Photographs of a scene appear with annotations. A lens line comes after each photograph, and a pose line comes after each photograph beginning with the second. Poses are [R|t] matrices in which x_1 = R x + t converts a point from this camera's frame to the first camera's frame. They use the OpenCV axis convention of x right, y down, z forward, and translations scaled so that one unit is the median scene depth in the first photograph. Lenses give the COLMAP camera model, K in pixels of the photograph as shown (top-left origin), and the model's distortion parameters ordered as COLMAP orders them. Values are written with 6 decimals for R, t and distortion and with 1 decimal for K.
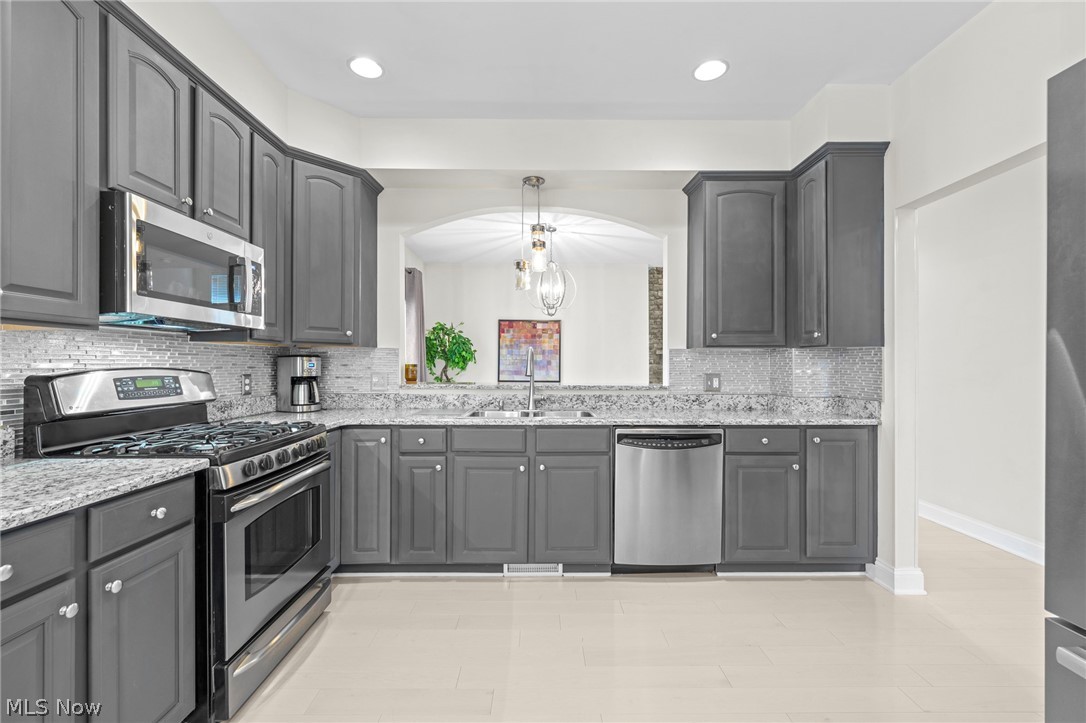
lens RADIAL K [[458.3, 0, 543.1], [0, 458.3, 363.8], [0, 0, 1]] dist [0.000171, -0.000159]
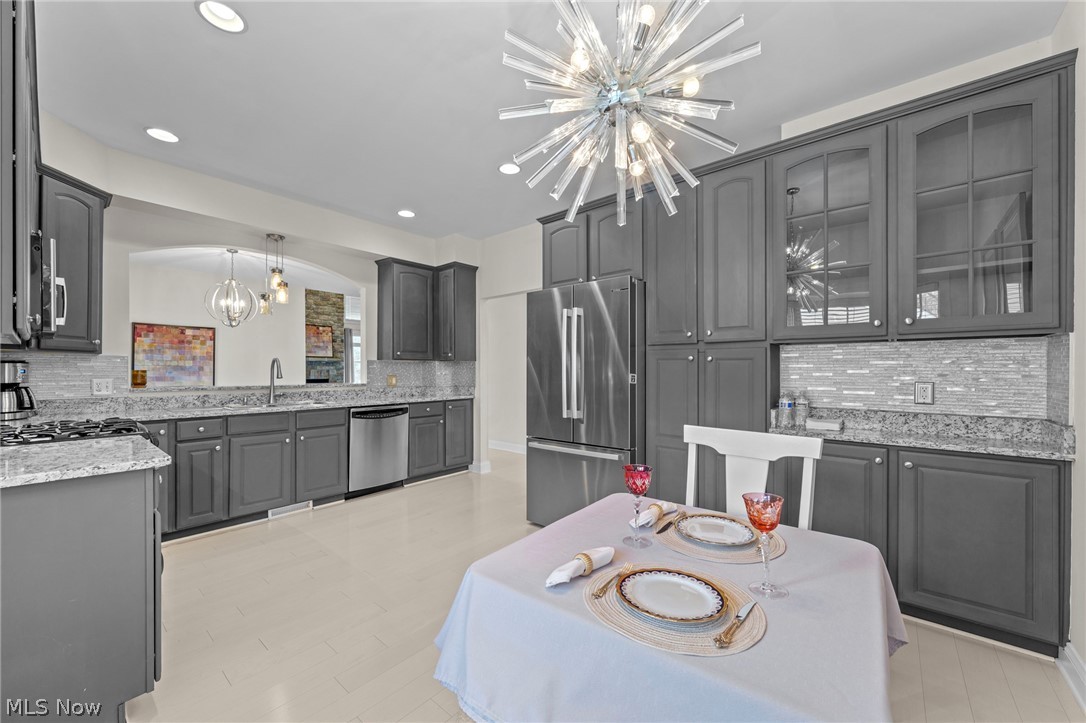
lens RADIAL K [[412.8, 0, 541.0], [0, 412.8, 368.6], [0, 0, 1]] dist [-0.000025, -0.000085]
pose [[0.649155, -0.000469, 0.760656, -0.509310], [0.001427, 0.999999, -0.000601, -0.001162], [-0.760655, 0.001476, 0.649155, -0.467265]]
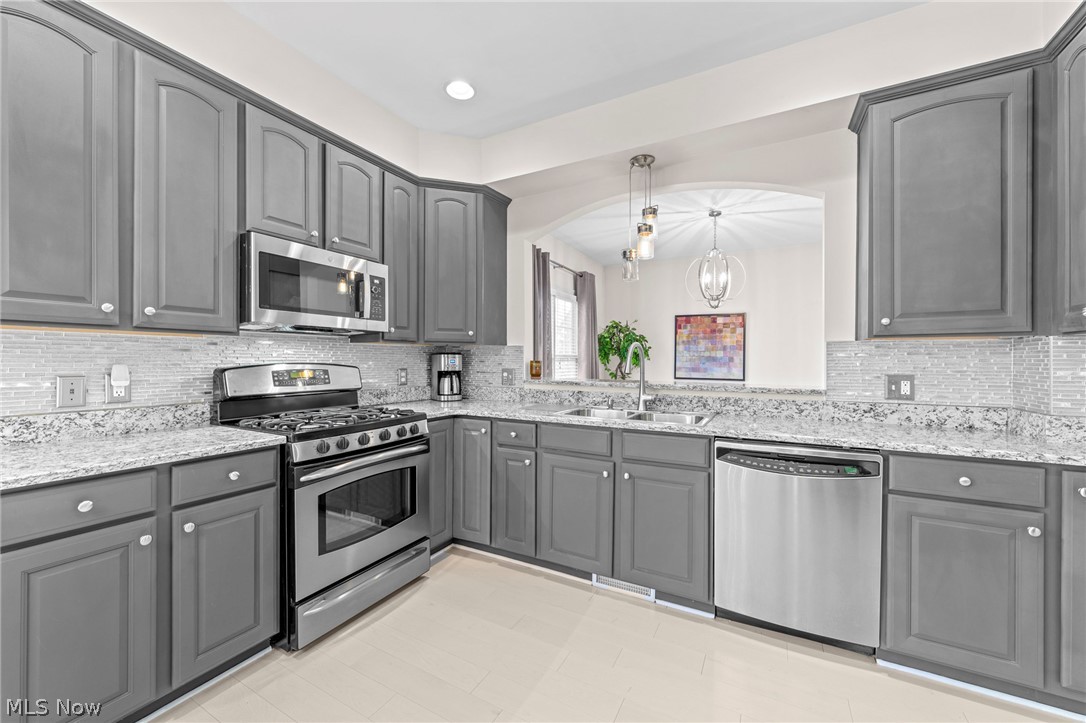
lens RADIAL K [[420.3, 0, 543.0], [0, 420.3, 361.5], [0, 0, 1]] dist [-0.001735, -0.000135]
pose [[0.872997, 0.002693, -0.487719, 0.247175], [-0.001368, 0.999994, 0.003072, -0.000461], [0.487724, -0.002015, 0.872995, 0.193924]]
